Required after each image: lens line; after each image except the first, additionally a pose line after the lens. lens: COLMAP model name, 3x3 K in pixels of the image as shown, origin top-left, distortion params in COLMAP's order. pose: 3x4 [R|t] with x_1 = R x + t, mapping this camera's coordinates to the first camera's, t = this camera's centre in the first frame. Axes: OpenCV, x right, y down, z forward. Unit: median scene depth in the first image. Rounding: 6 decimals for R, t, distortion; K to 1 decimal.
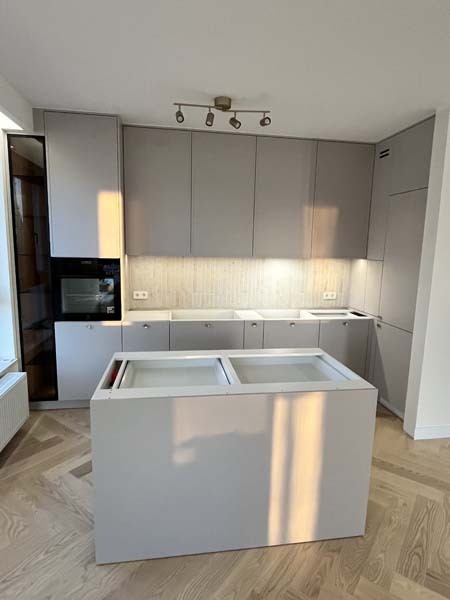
lens RADIAL K [[359.7, 0, 225.0], [0, 359.7, 300.0], [0, 0, 1]] dist [-0.005509, -0.002281]
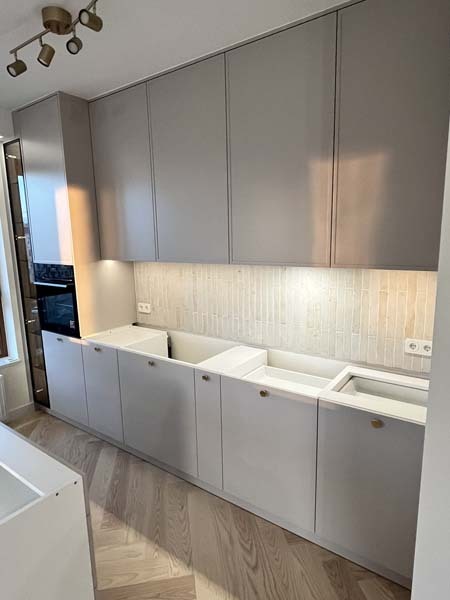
lens RADIAL K [[359.7, 0, 225.0], [0, 359.7, 300.0], [0, 0, 1]] dist [-0.005509, -0.002281]
pose [[0.716397, 0.084795, -0.692521, 0.463380], [-0.068194, 0.996344, 0.051452, -0.086312], [0.694352, 0.010366, 0.719561, 0.537327]]
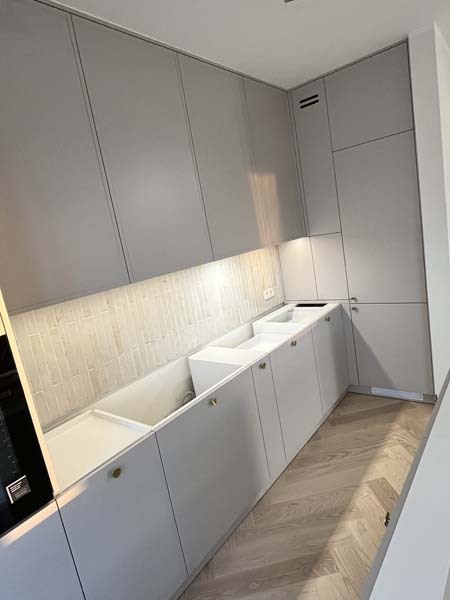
lens RADIAL K [[359.7, 0, 225.0], [0, 359.7, 300.0], [0, 0, 1]] dist [-0.005509, -0.002281]
pose [[0.724371, -0.274166, 0.632551, -0.290196], [0.288553, 0.953860, 0.082991, -0.097490], [-0.626118, 0.122408, 0.770060, 0.508566]]
